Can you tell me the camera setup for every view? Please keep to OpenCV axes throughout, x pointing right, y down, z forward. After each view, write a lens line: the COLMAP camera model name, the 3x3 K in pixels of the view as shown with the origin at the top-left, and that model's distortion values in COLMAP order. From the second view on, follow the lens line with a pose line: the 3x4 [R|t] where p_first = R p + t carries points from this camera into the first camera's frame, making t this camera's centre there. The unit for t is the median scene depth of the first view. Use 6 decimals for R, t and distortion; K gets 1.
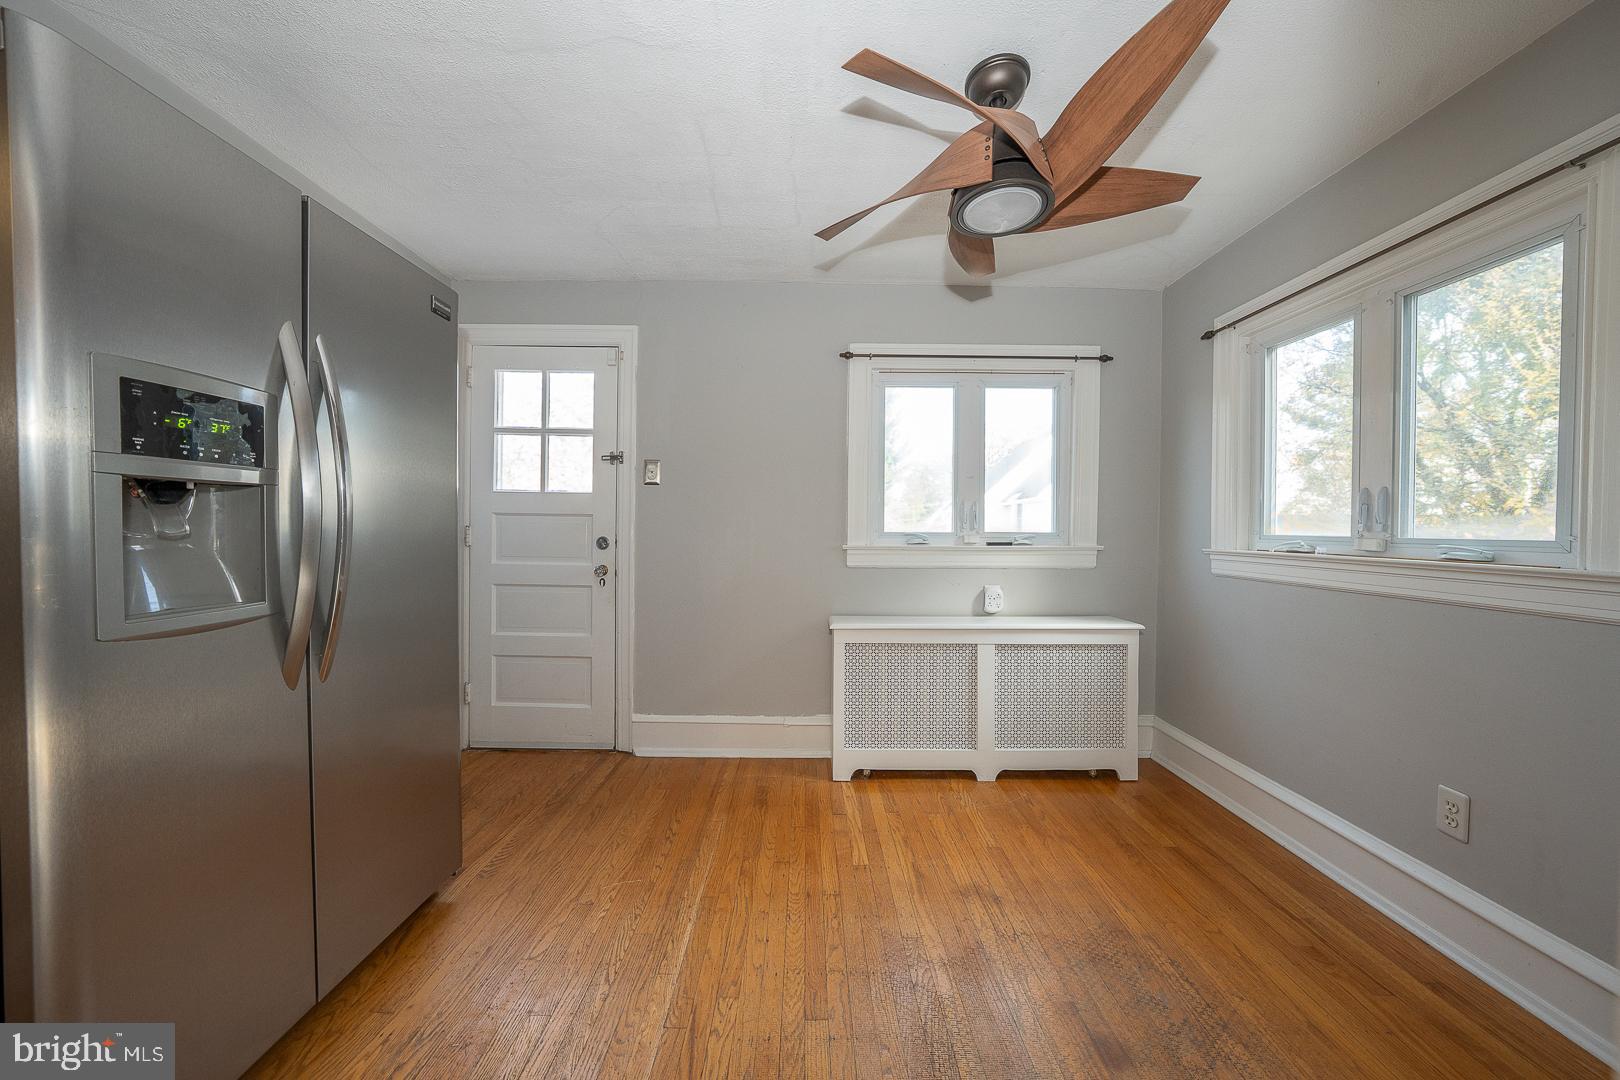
lens RADIAL K [[557.0, 0, 807.4], [0, 557.0, 536.2], [0, 0, 1]] dist [-0.024466, 0.004212]
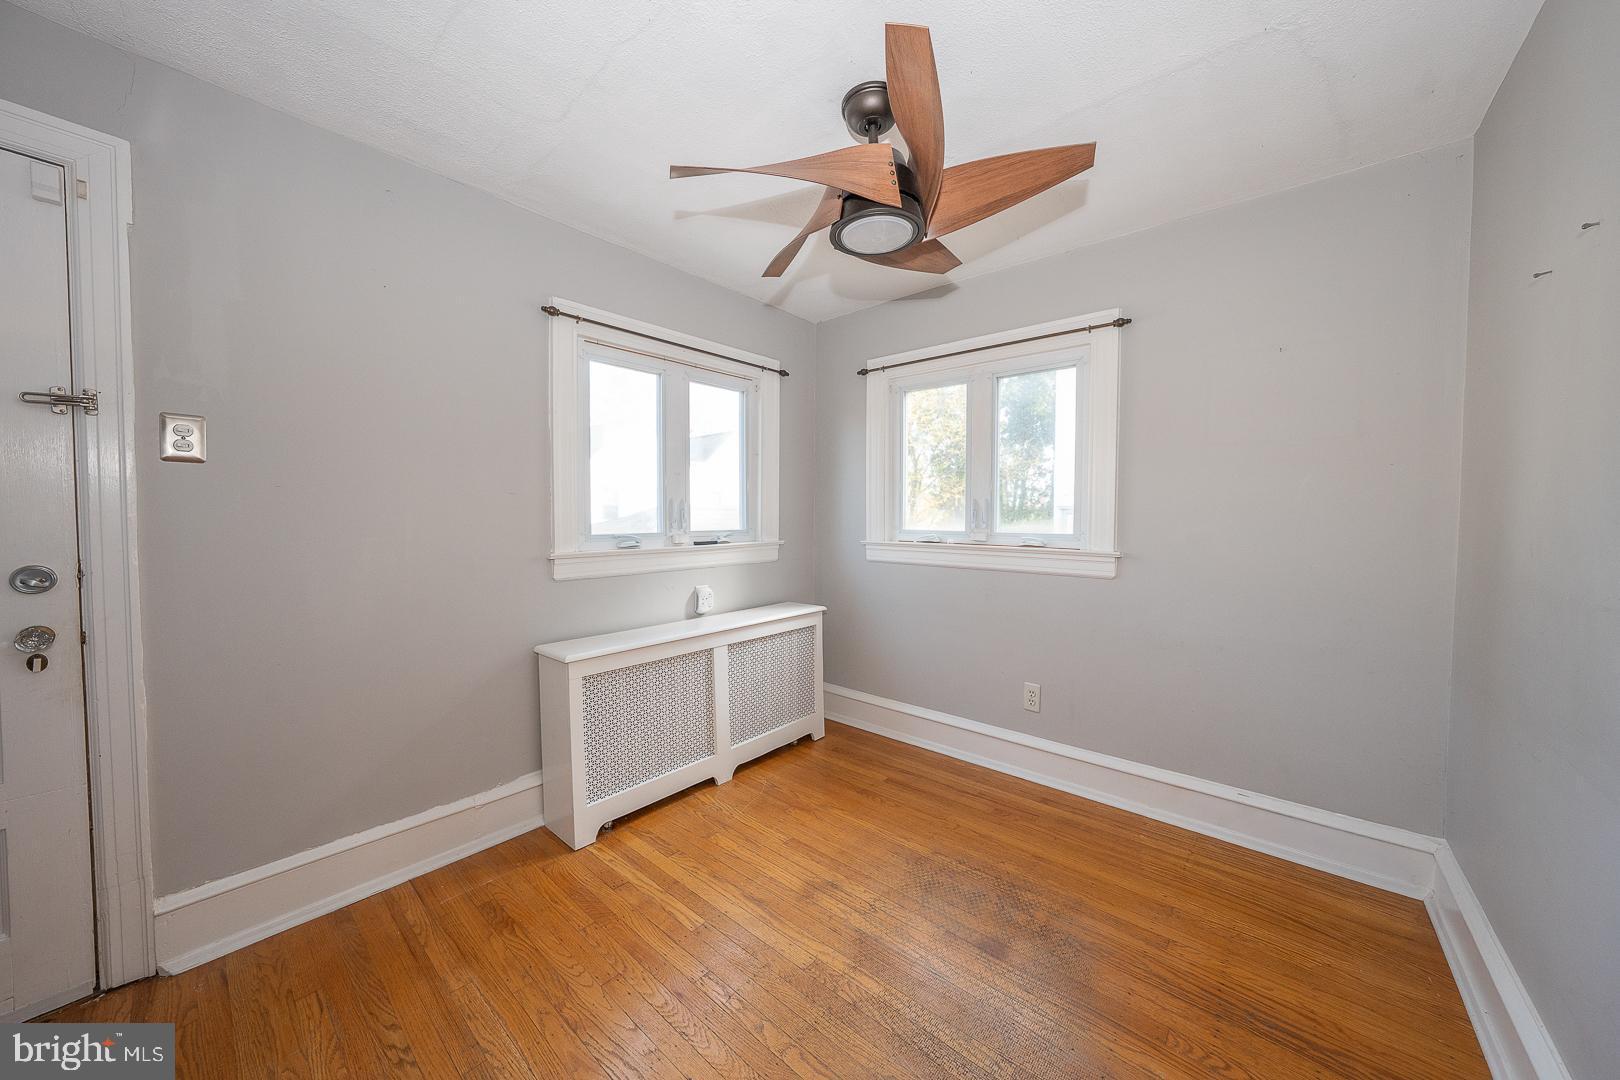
lens RADIAL K [[557.0, 0, 822.5], [0, 557.0, 537.6], [0, 0, 1]] dist [-0.024466, 0.004212]
pose [[0.656992, -0.038069, 0.752936, -0.313117], [0.014871, 0.999184, 0.037544, -0.035155], [-0.753751, -0.013470, 0.657022, 0.227344]]
